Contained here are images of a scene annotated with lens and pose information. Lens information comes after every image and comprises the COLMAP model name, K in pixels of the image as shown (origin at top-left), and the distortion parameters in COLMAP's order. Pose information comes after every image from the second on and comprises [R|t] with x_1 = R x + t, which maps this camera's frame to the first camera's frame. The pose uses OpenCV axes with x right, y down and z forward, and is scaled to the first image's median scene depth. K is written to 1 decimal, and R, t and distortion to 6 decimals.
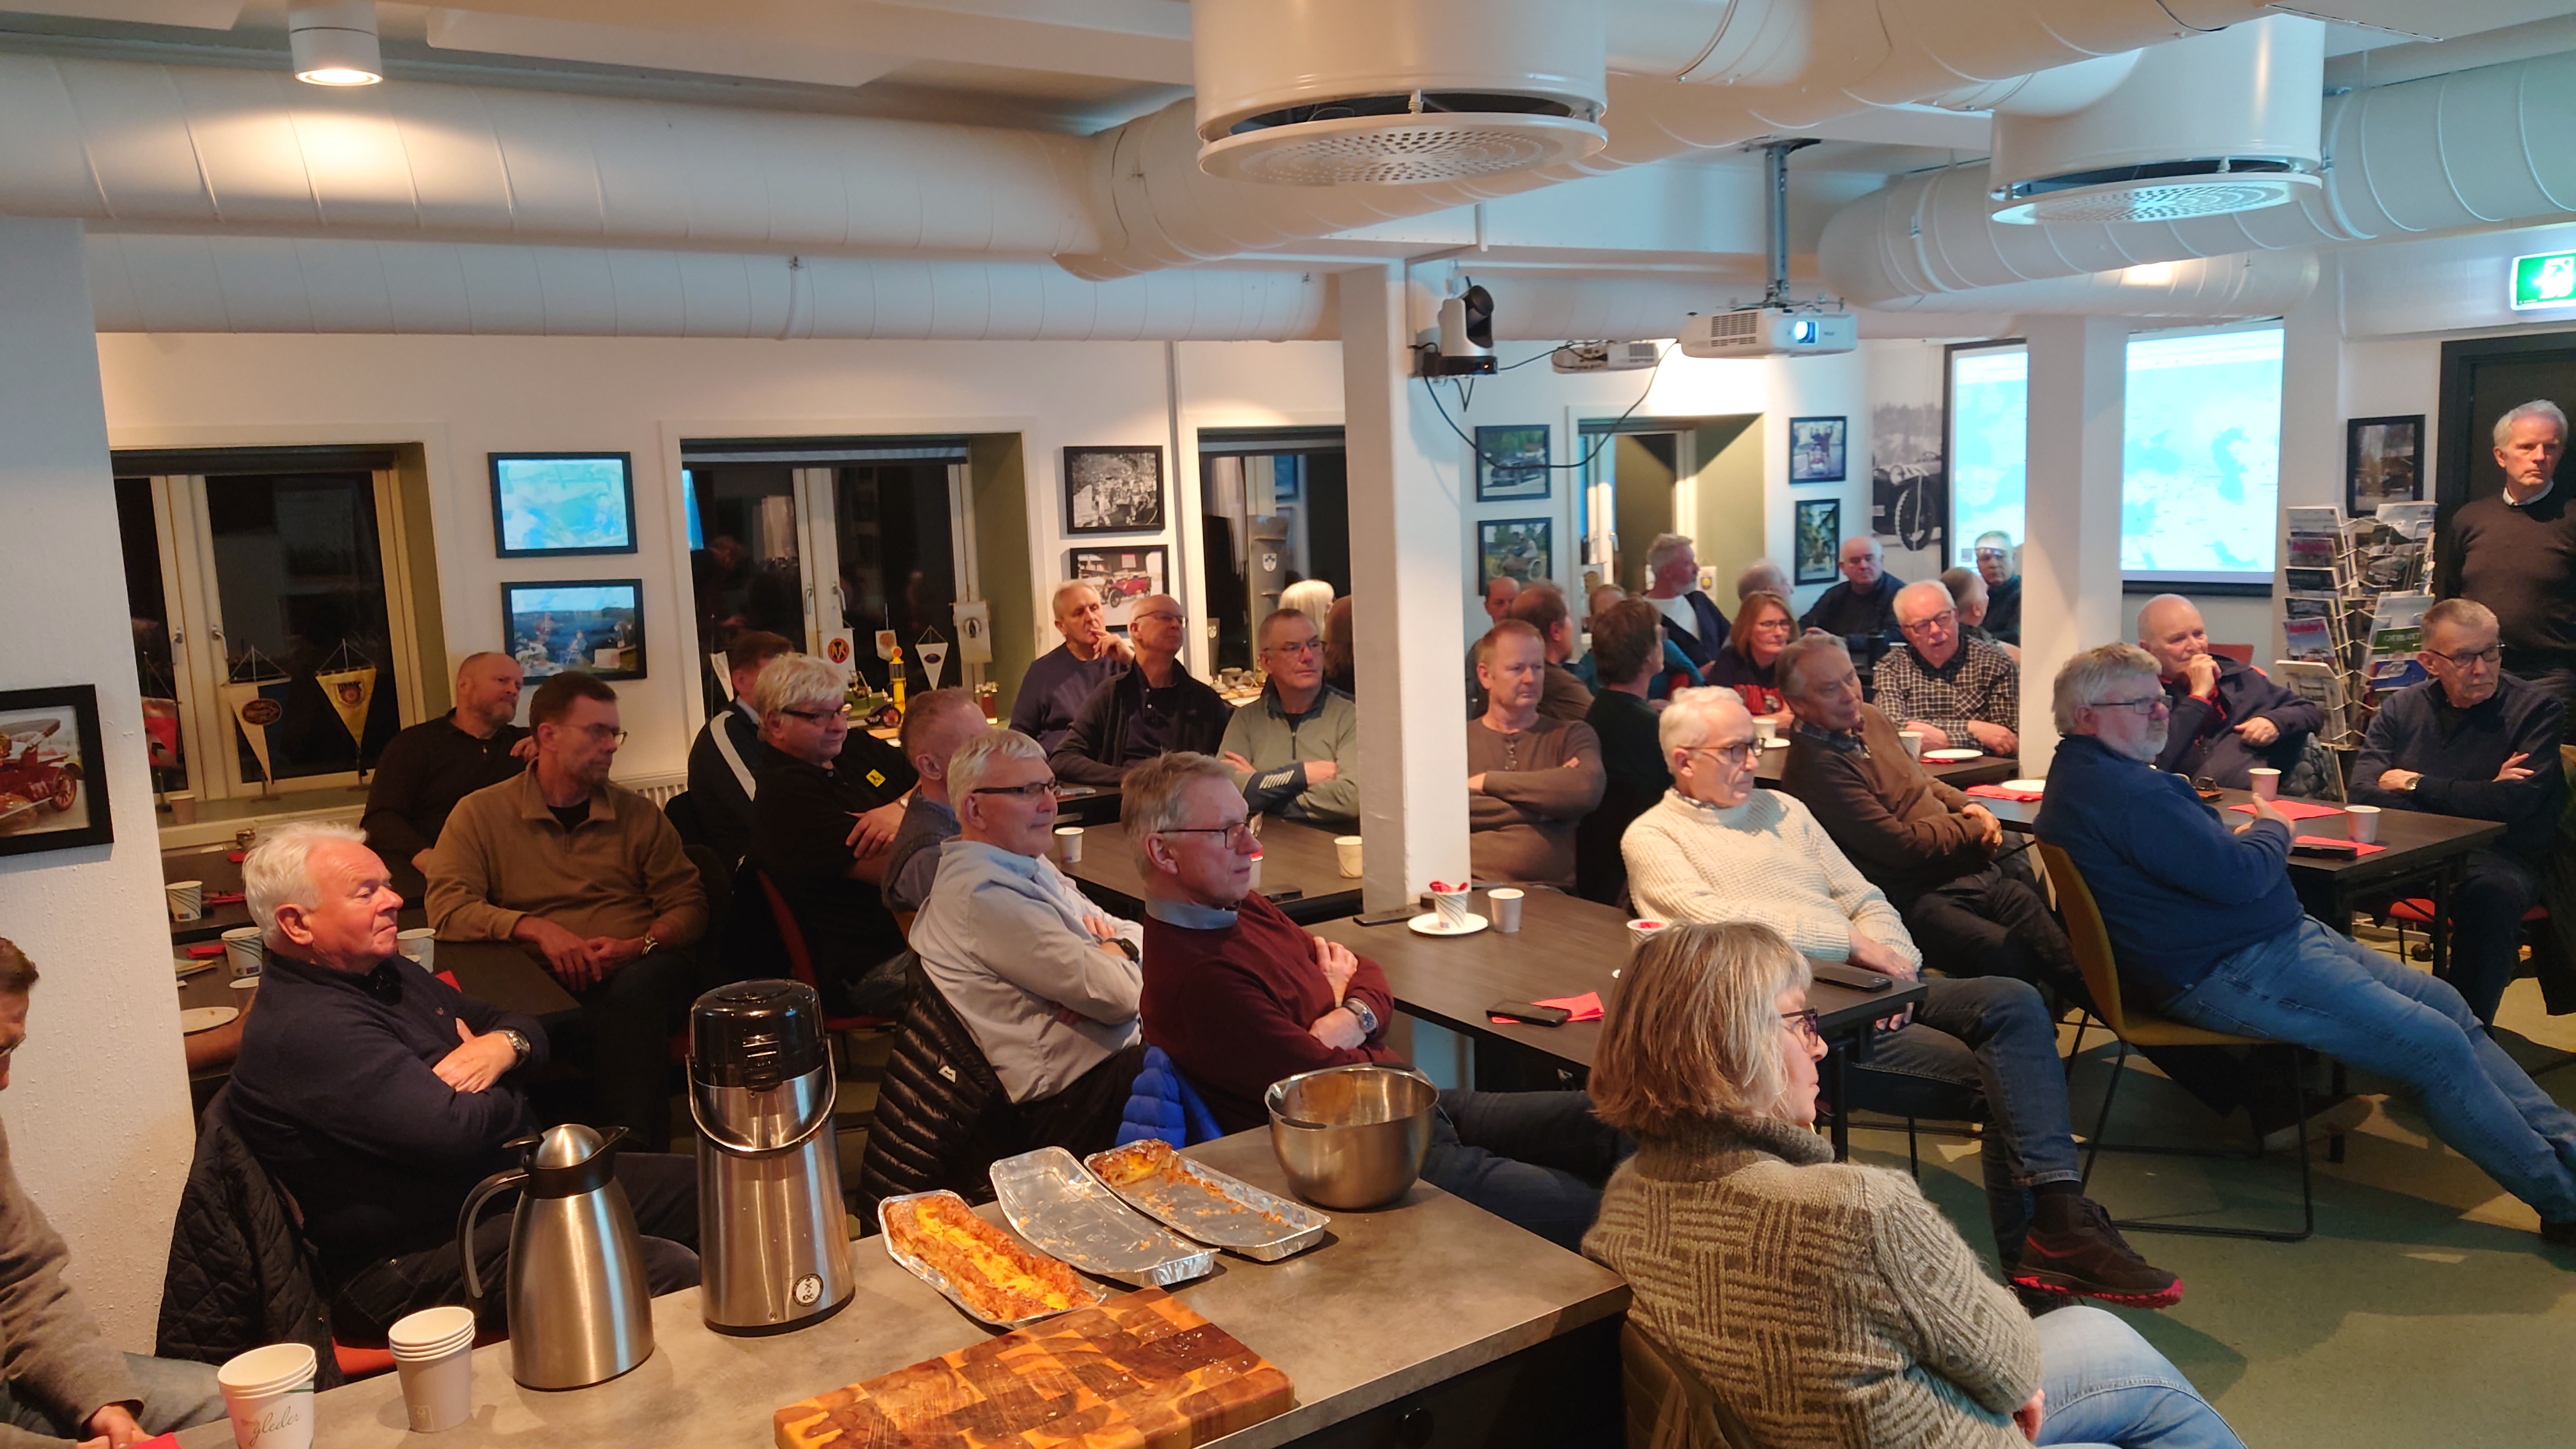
lens RADIAL K [[1825.1, 0, 1289.7], [0, 1825.1, 719.7], [0, 0, 1]] dist [0.046375, -0.056481]
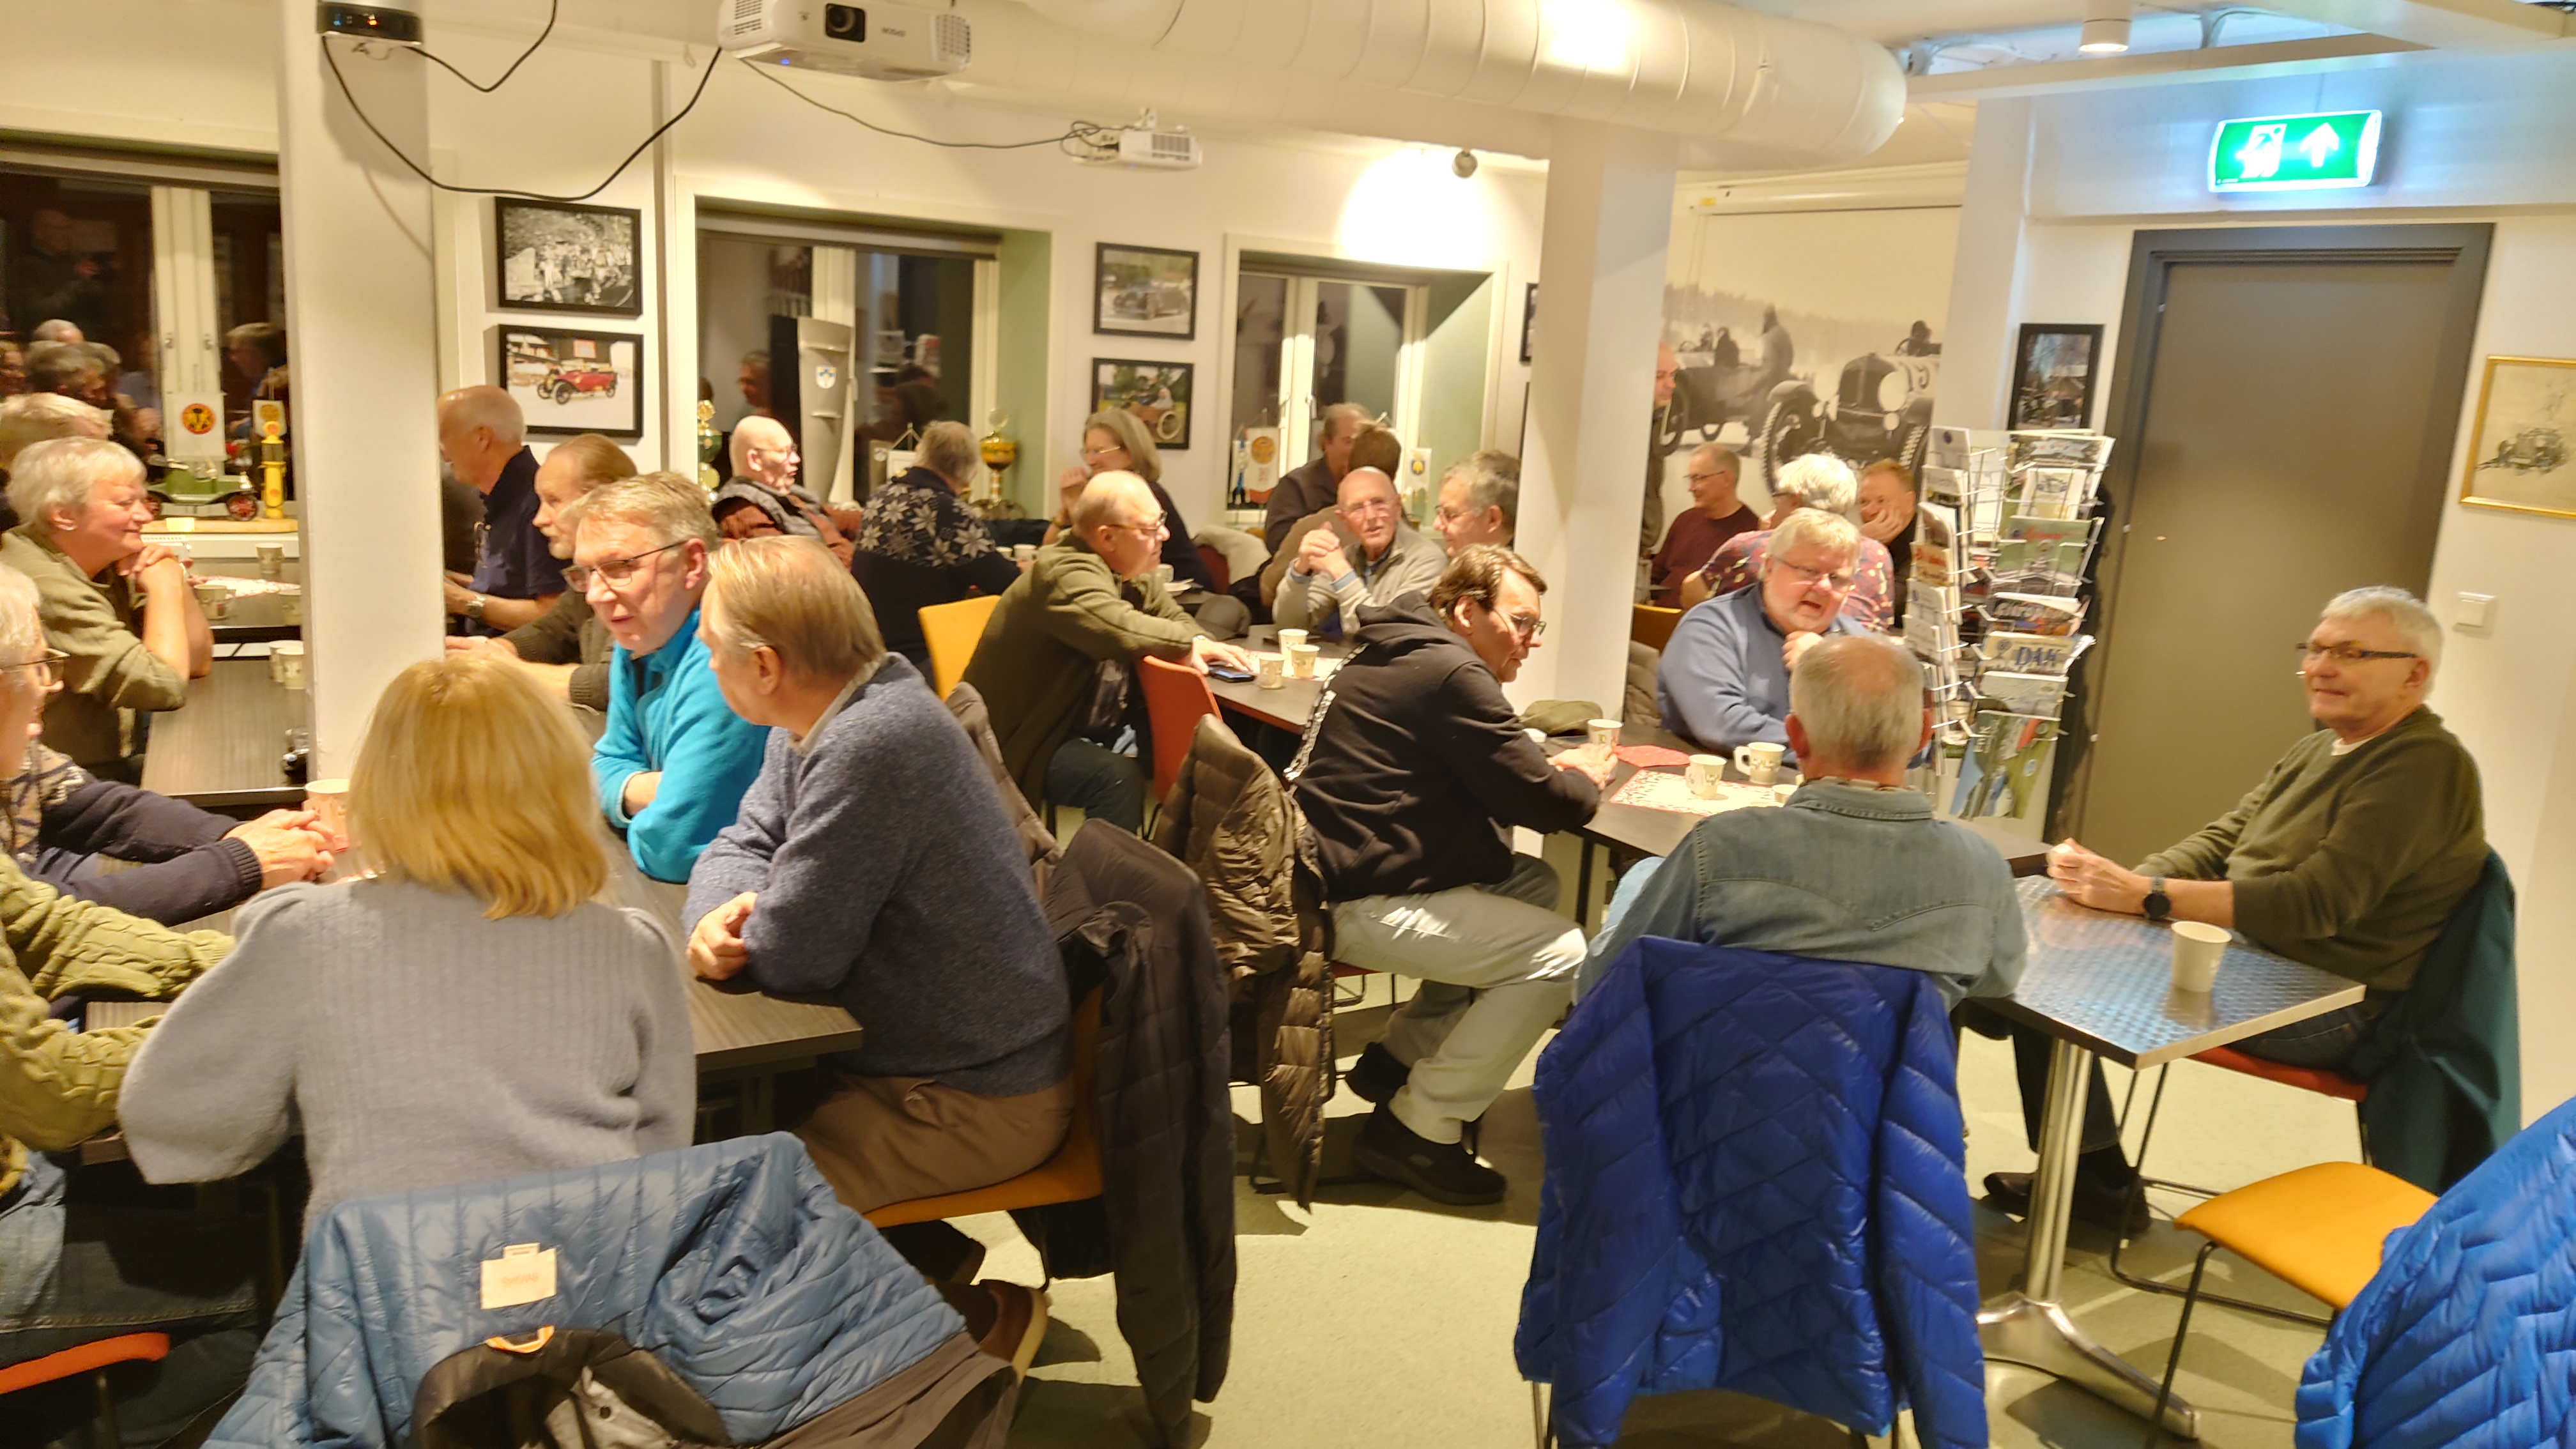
lens RADIAL K [[1825.1, 0, 1310.4], [0, 1825.1, 712.4], [0, 0, 1]] dist [0.046375, -0.056481]
pose [[0.994114, 0.108240, -0.004678, 0.254708], [-0.107697, 0.991985, 0.066078, -0.015034], [0.011793, -0.065185, 0.997804, 0.175371]]
